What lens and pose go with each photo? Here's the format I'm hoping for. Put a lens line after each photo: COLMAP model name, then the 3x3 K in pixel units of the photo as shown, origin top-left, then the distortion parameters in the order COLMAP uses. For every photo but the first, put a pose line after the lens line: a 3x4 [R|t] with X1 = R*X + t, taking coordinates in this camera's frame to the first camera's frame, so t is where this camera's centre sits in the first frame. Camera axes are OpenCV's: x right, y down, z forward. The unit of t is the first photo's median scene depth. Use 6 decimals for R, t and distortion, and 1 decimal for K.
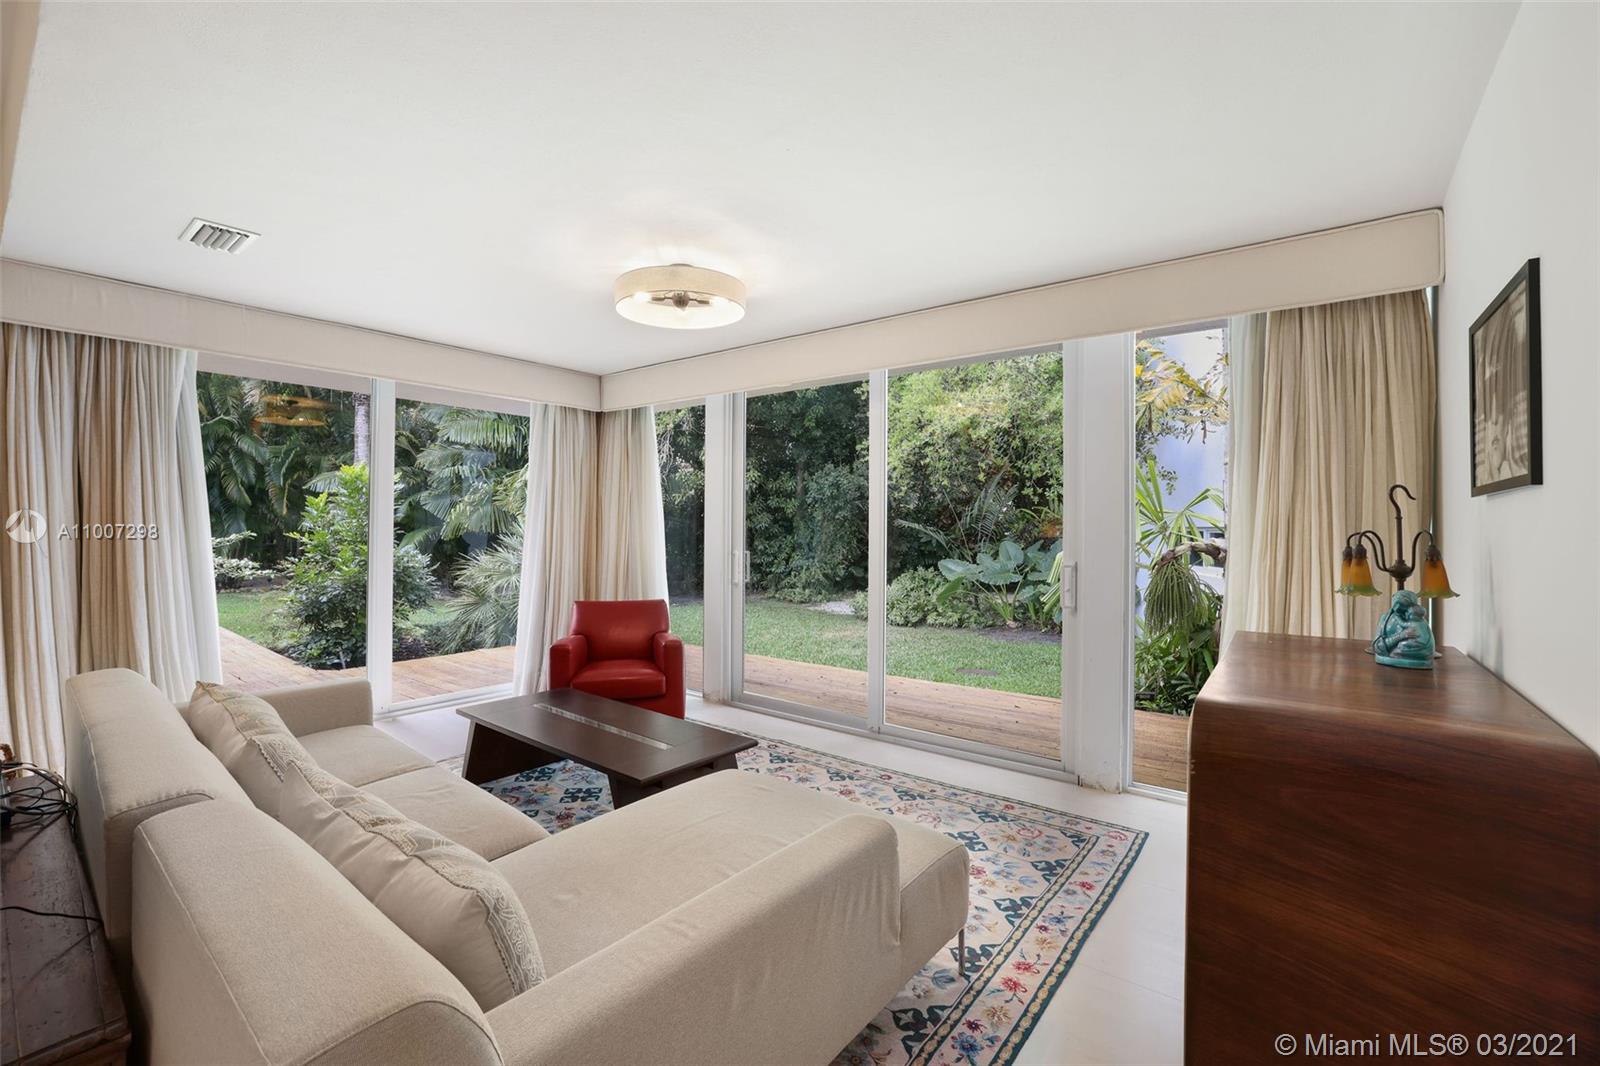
lens RADIAL K [[675.6, 0, 774.5], [0, 675.6, 521.0], [0, 0, 1]] dist [-0.031008, 0.005446]
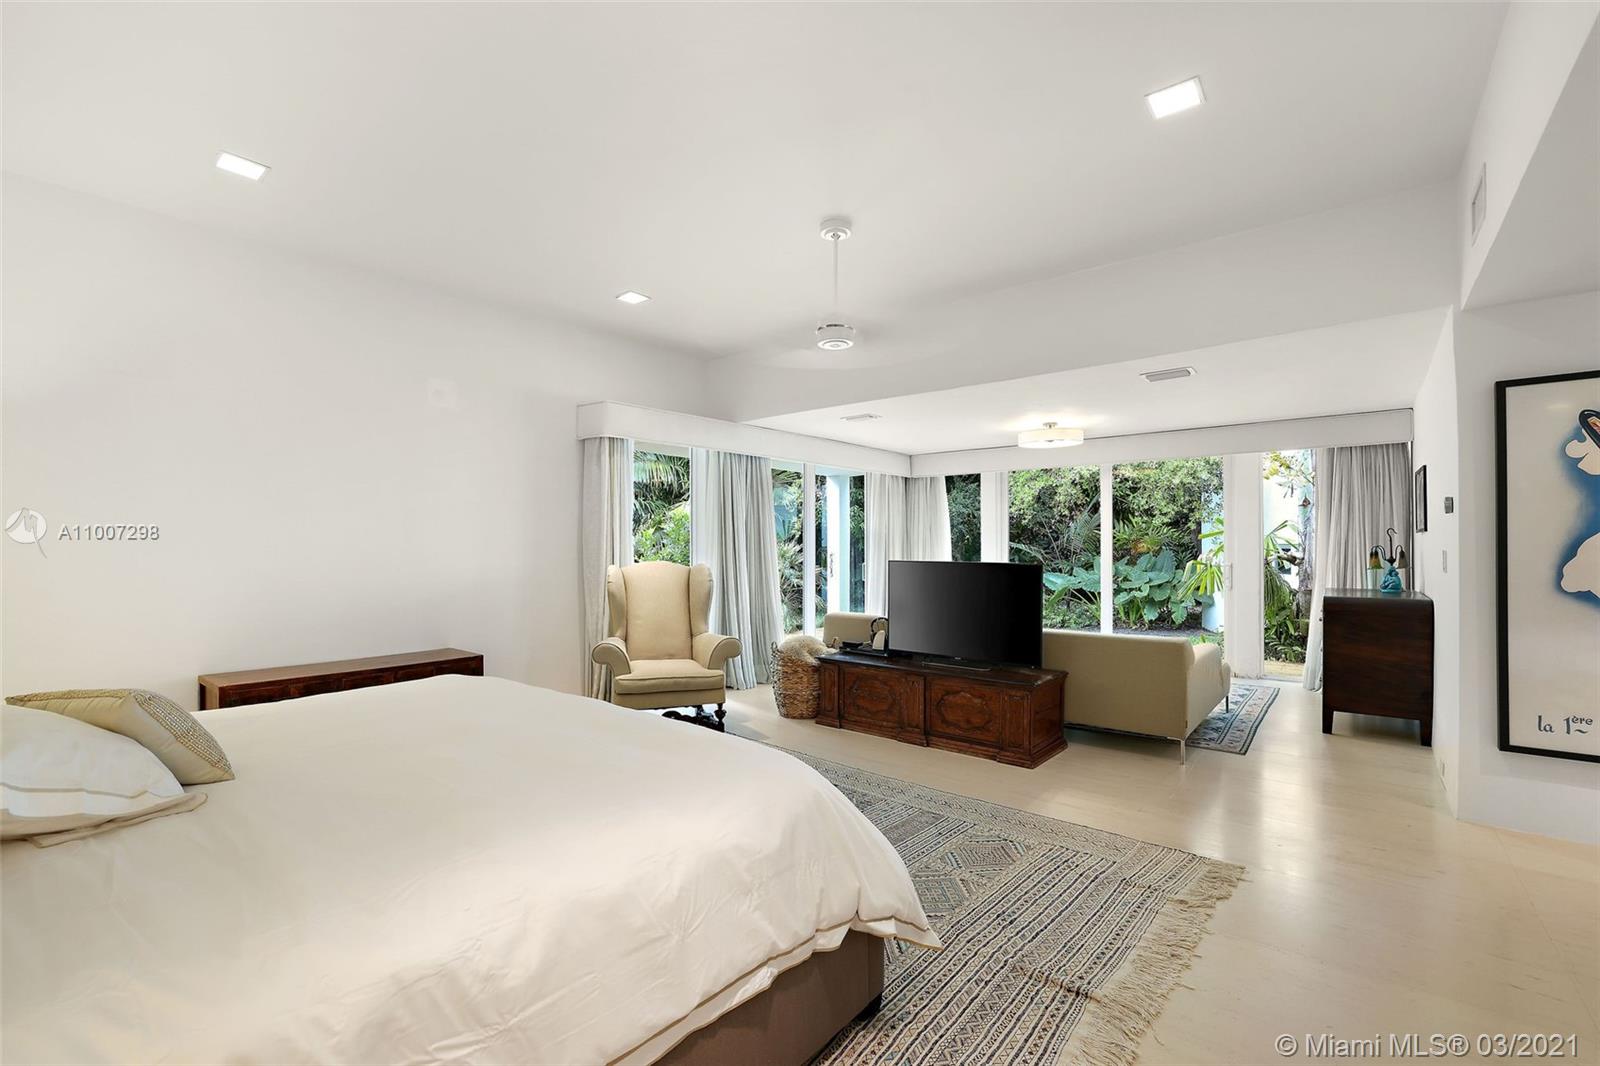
lens RADIAL K [[679.5, 0, 772.3], [0, 679.5, 550.8], [0, 0, 1]] dist [-0.041280, 0.011541]
pose [[0.999428, -0.010445, -0.032160, -0.543439], [0.010816, 0.999877, 0.011384, -0.007487], [0.032037, -0.011726, 0.999418, -0.647678]]
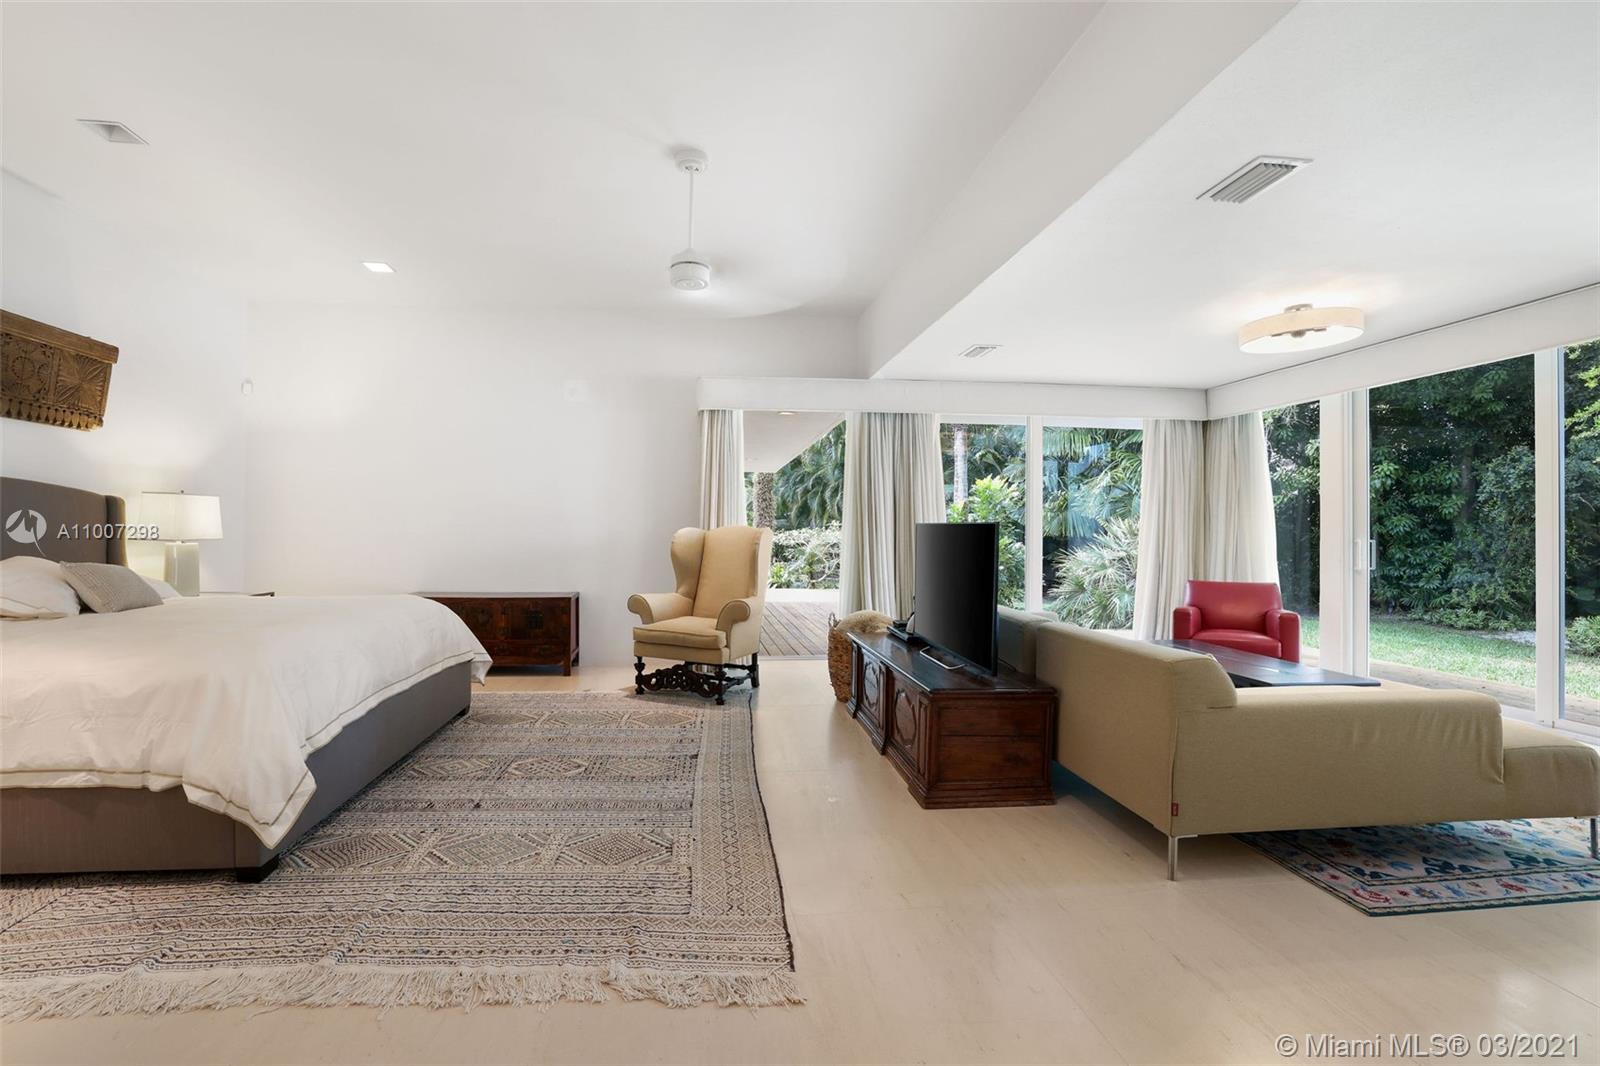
lens RADIAL K [[679.5, 0, 771.1], [0, 679.5, 530.1], [0, 0, 1]] dist [-0.041280, 0.011541]
pose [[0.707599, -0.004547, -0.706600, 0.023185], [0.002913, 0.999990, -0.003517, 0.029454], [0.706608, 0.000430, 0.707605, -0.349763]]
